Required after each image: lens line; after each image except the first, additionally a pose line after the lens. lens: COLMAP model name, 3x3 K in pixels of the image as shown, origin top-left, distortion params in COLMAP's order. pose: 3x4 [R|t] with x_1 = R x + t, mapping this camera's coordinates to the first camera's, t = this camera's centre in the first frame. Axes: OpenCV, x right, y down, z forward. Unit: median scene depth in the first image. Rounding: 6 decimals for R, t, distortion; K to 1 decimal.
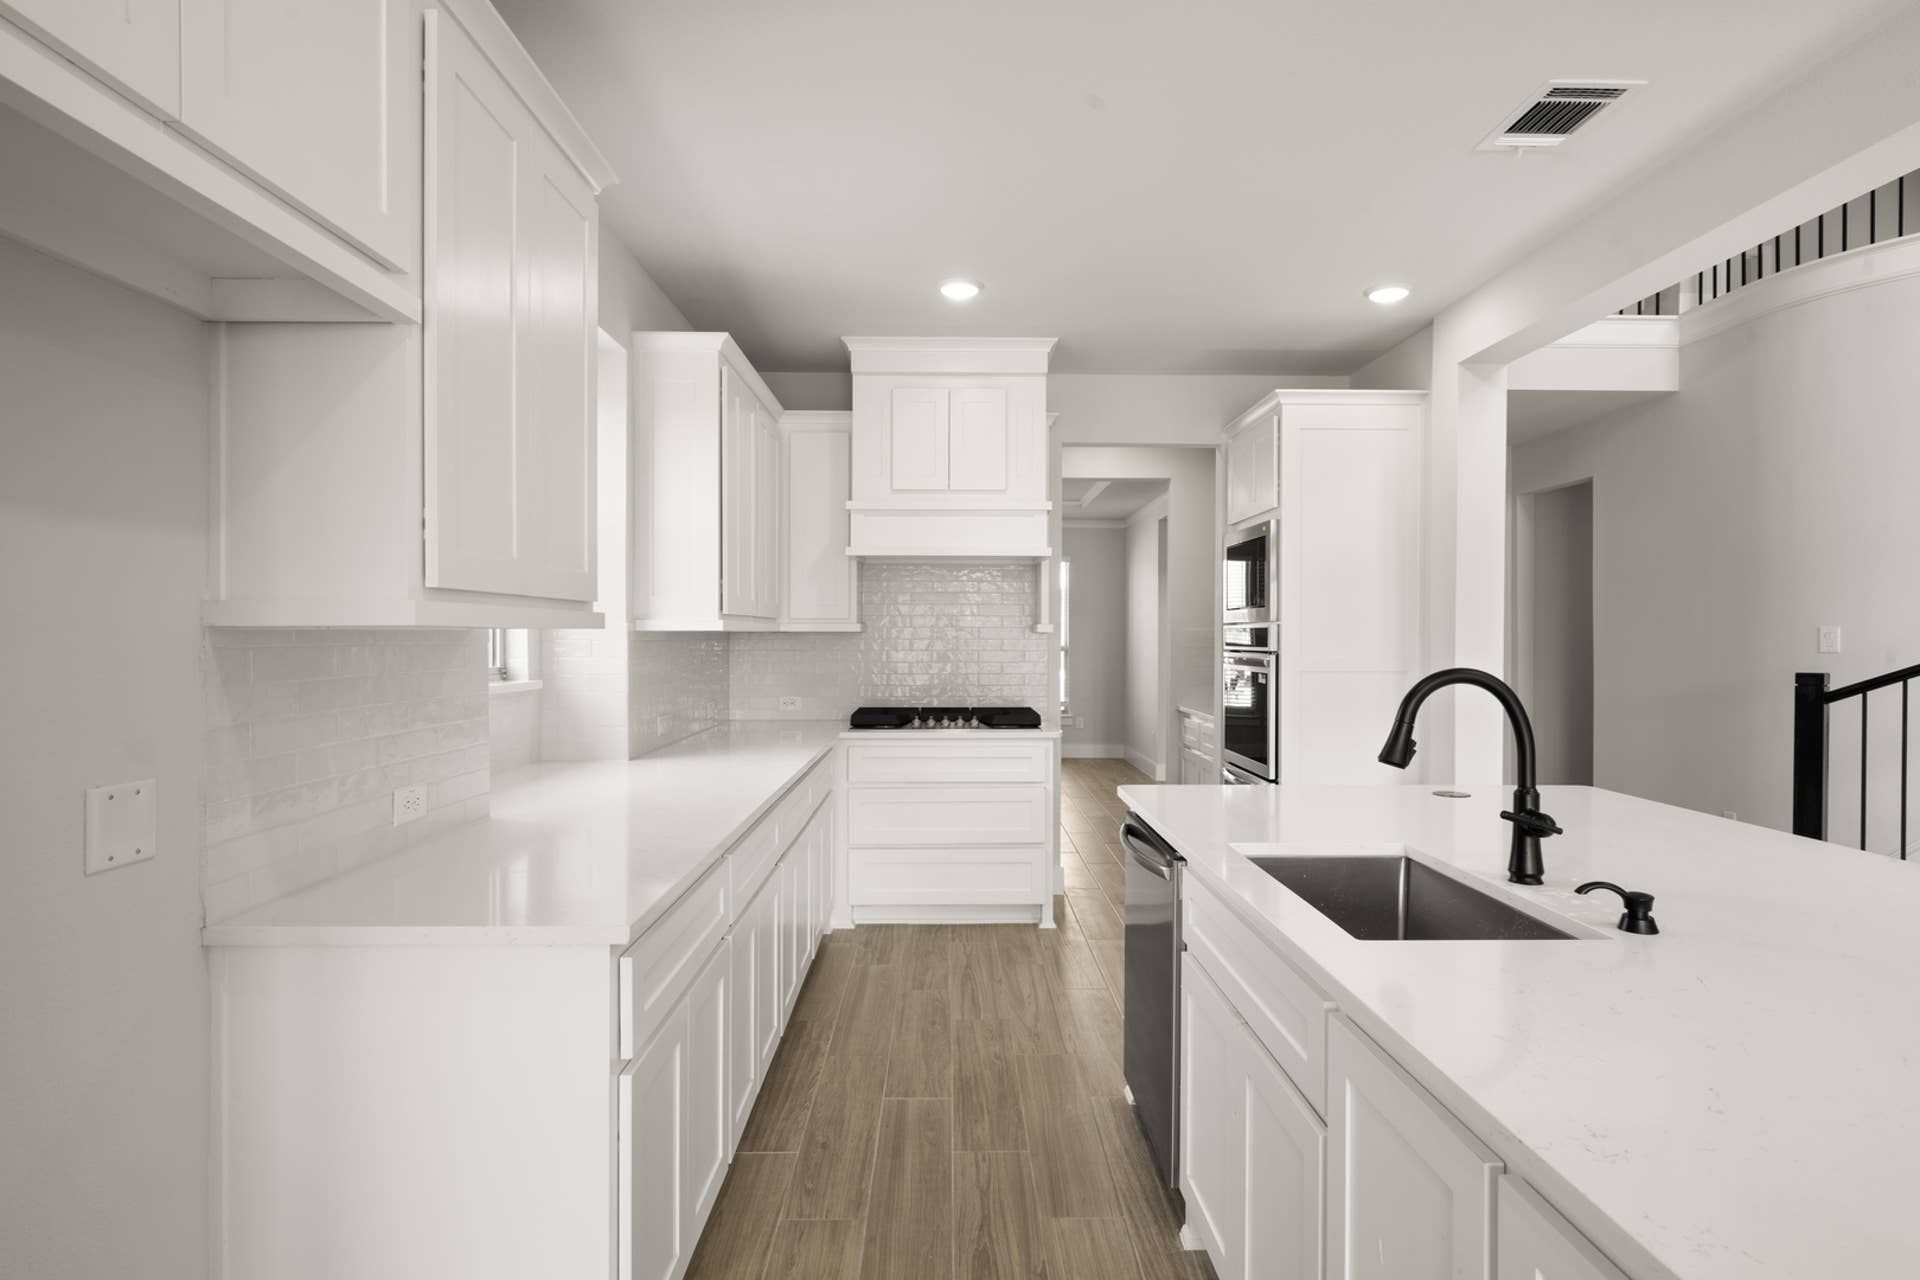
lens RADIAL K [[1005.8, 0, 972.6], [0, 1005.8, 641.3], [0, 0, 1]] dist [0.003396, 0.000077]
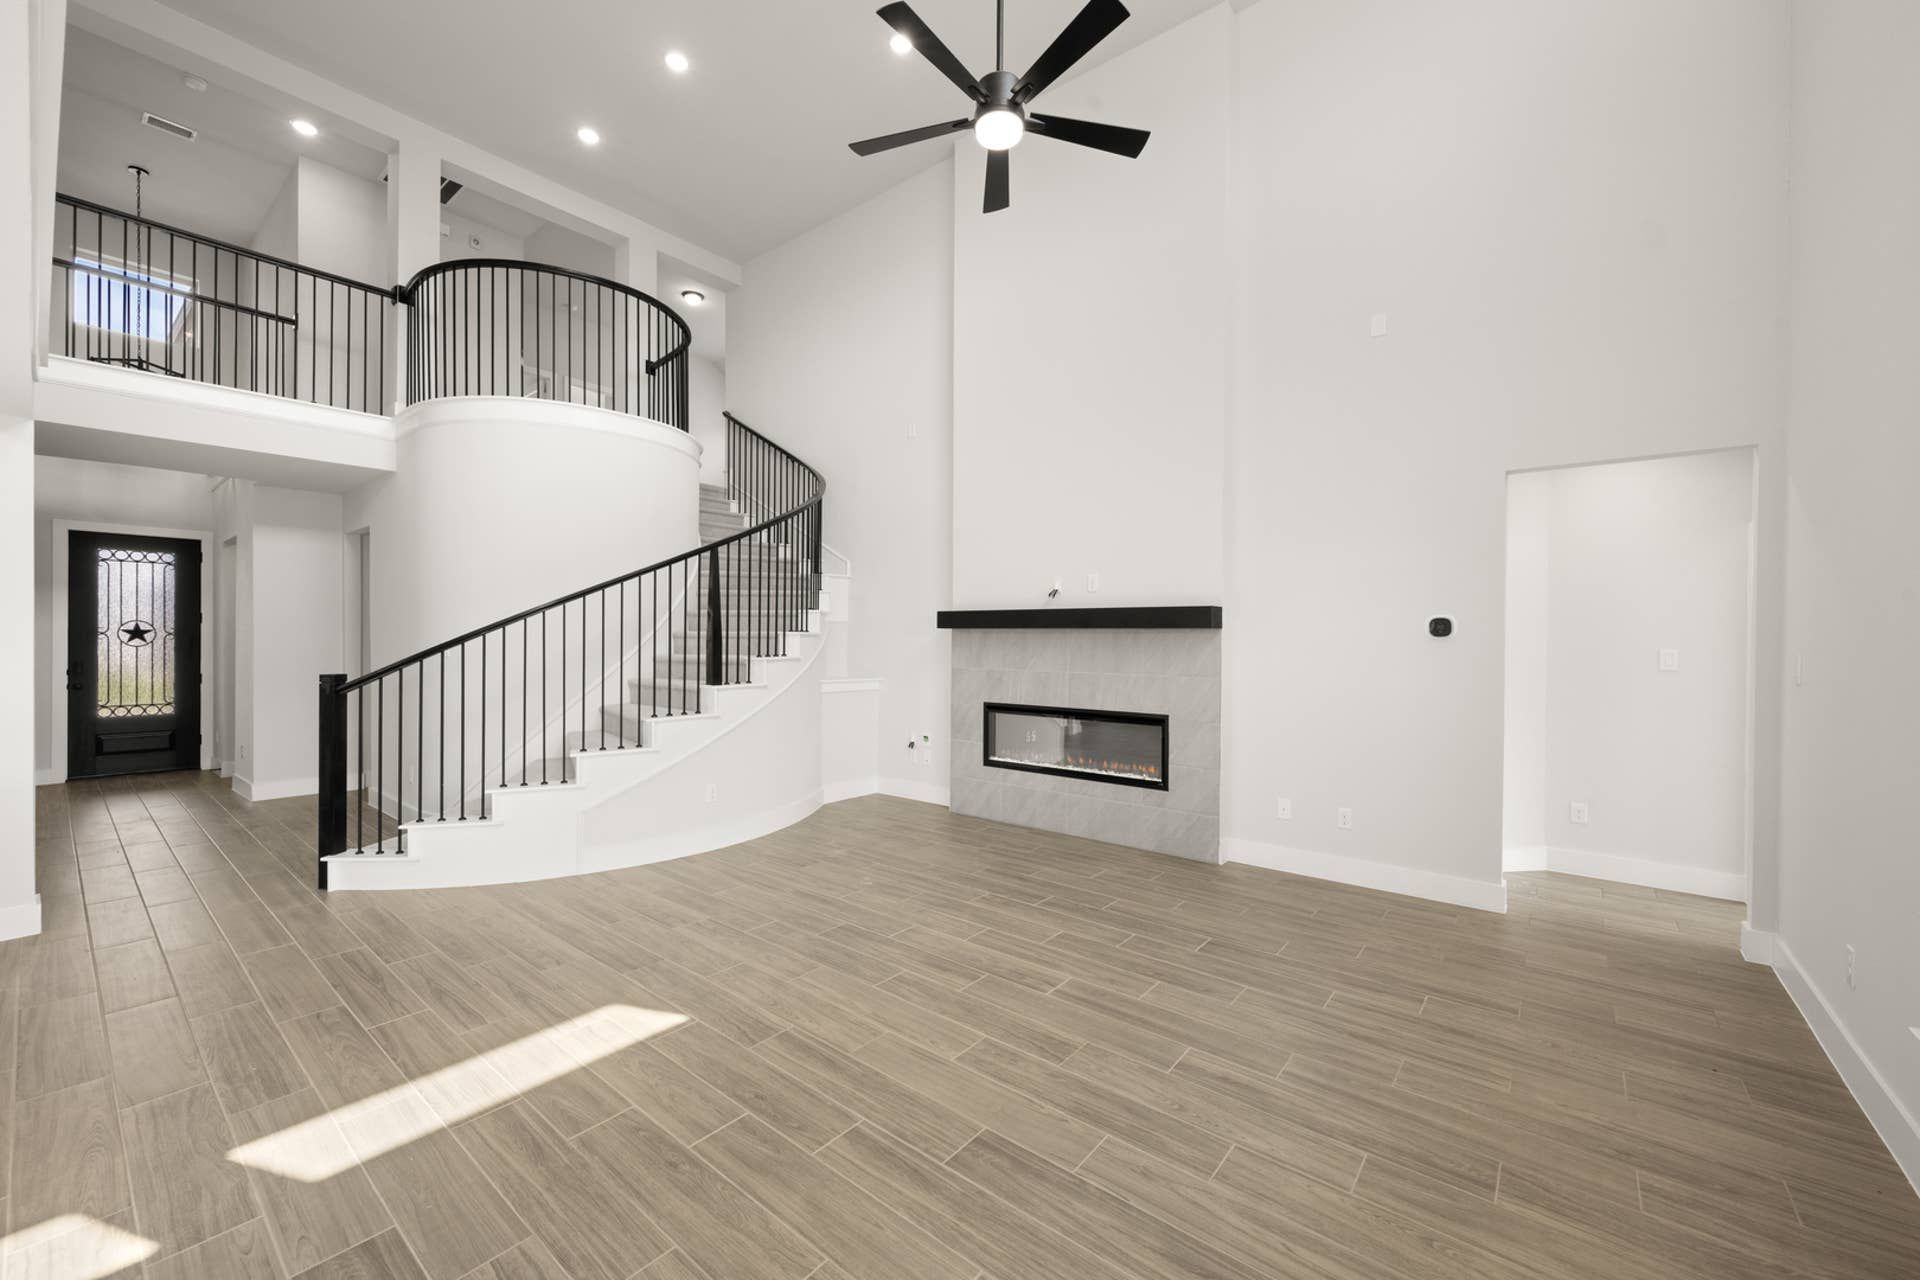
lens RADIAL K [[747.3, 0, 960.5], [0, 747.3, 642.5], [0, 0, 1]] dist [-0.000698, -0.000145]
pose [[0.645491, -0.005897, 0.763745, 0.499351], [0.002967, 0.999982, 0.005213, -0.013736], [-0.763762, -0.001099, 0.645497, -0.342919]]
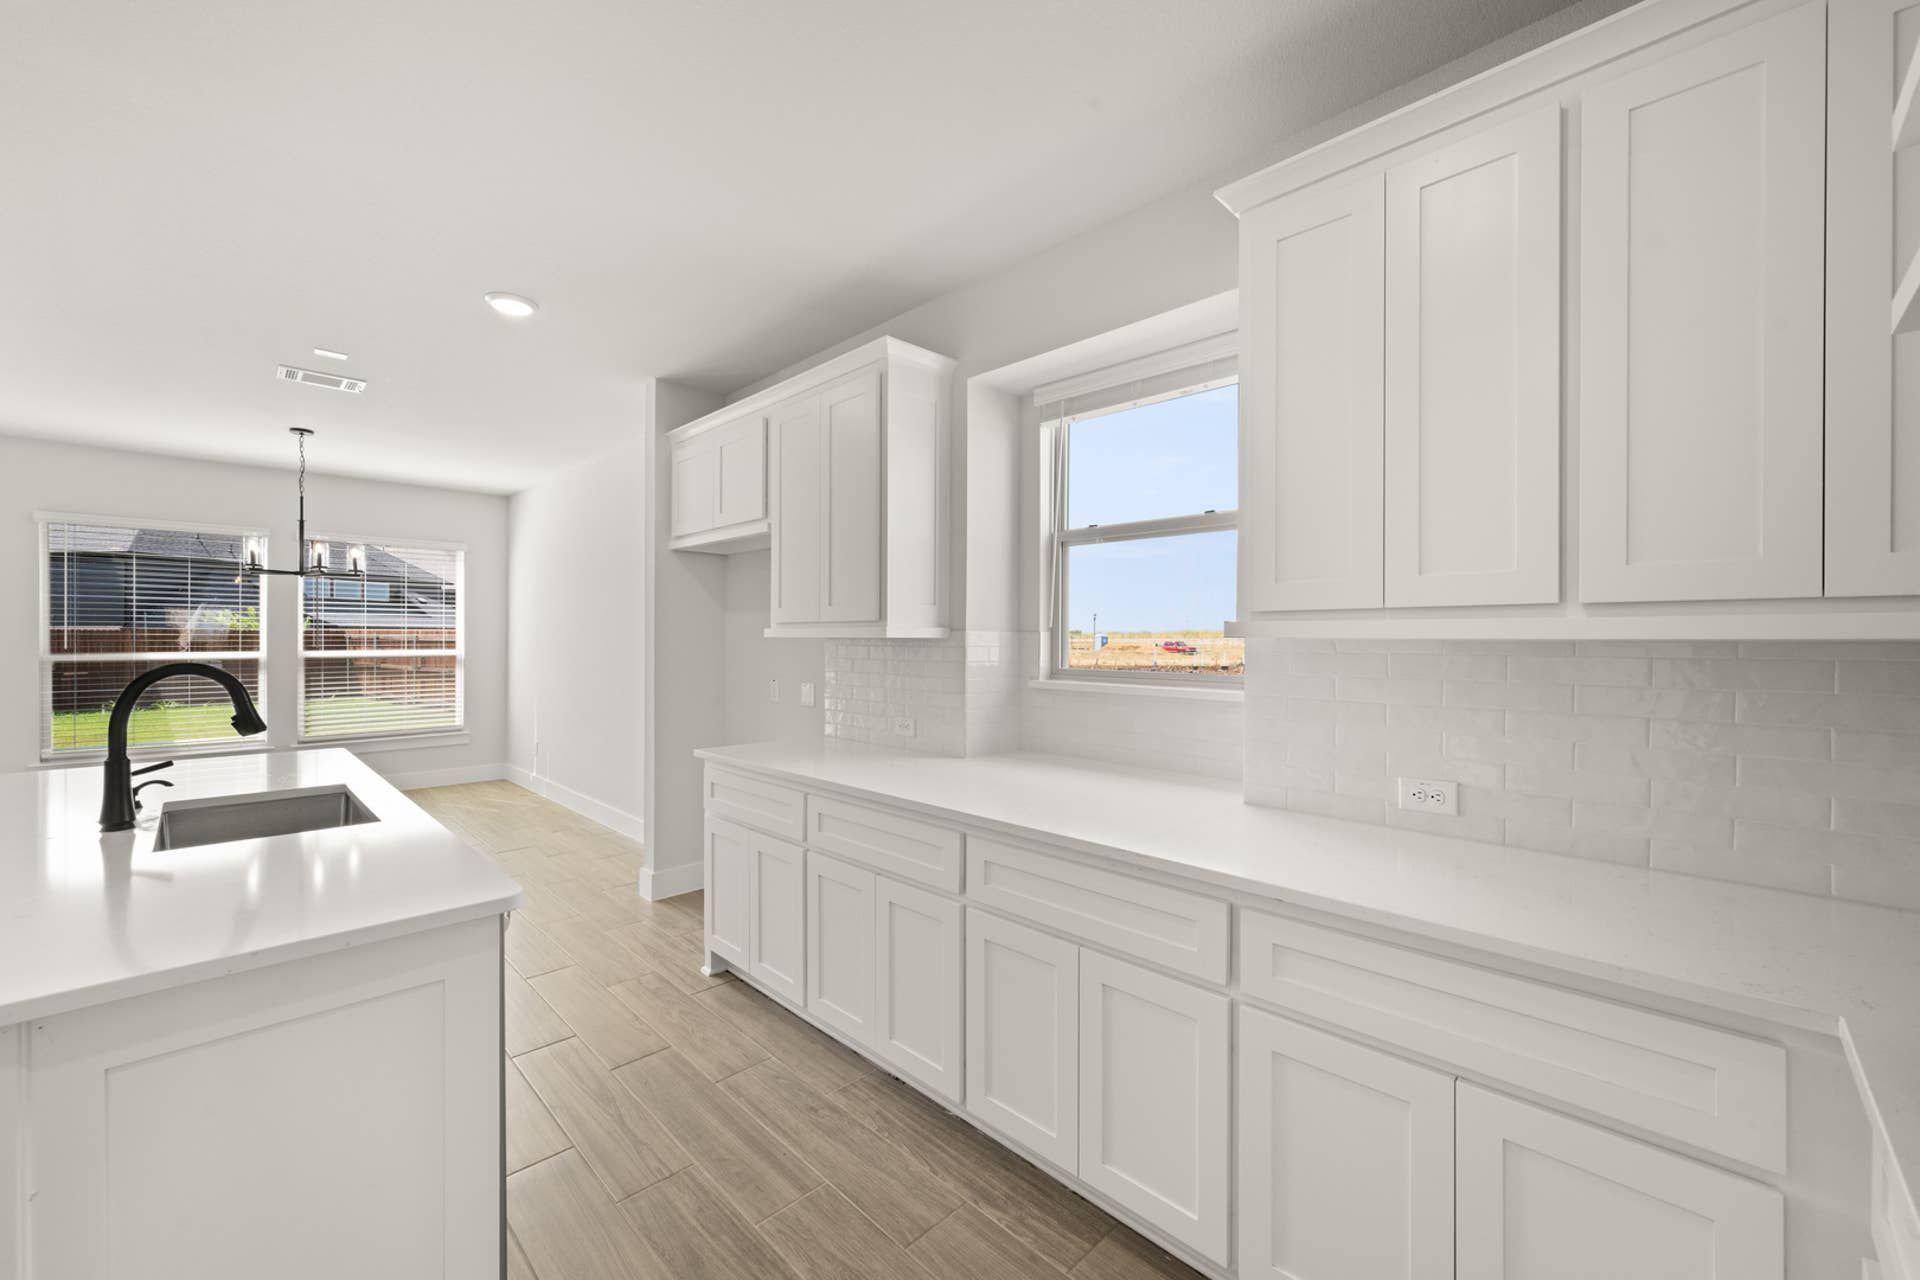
lens RADIAL K [[747.3, 0, 960.5], [0, 747.3, 642.5], [0, 0, 1]] dist [-0.000698, -0.000145]
pose [[-0.723341, -0.003358, -0.690482, 0.172714], [-0.011067, 0.999916, 0.006731, -0.007194], [0.690402, 0.012510, -0.723318, 0.977727]]
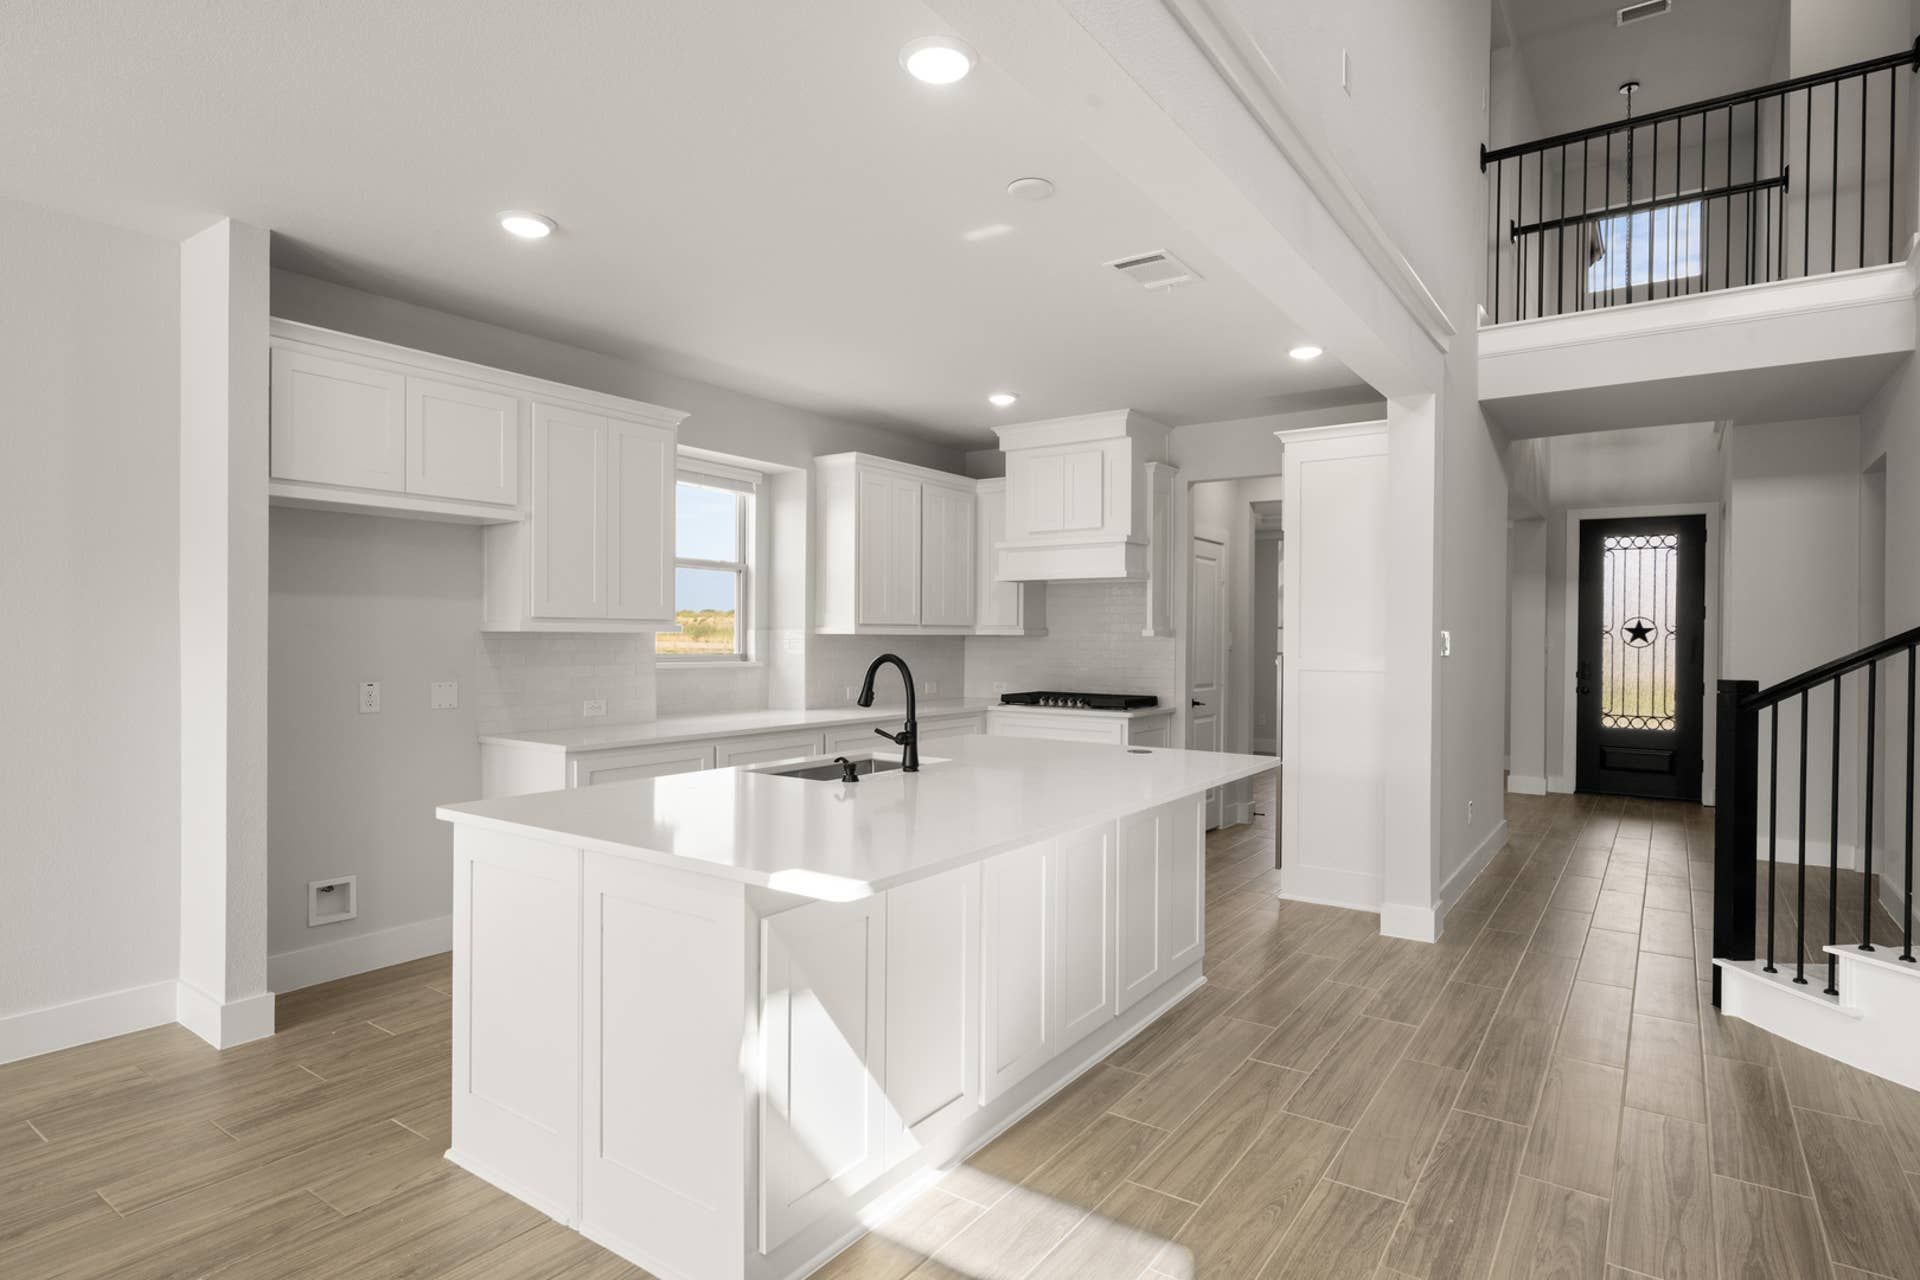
lens RADIAL K [[1005.8, 0, 972.6], [0, 1005.8, 641.3], [0, 0, 1]] dist [0.003396, 0.000077]
pose [[0.809307, 0.004550, -0.587368, 0.685038], [-0.008308, 0.999959, -0.003702, 0.004085], [0.587327, 0.007876, 0.809312, -0.165655]]
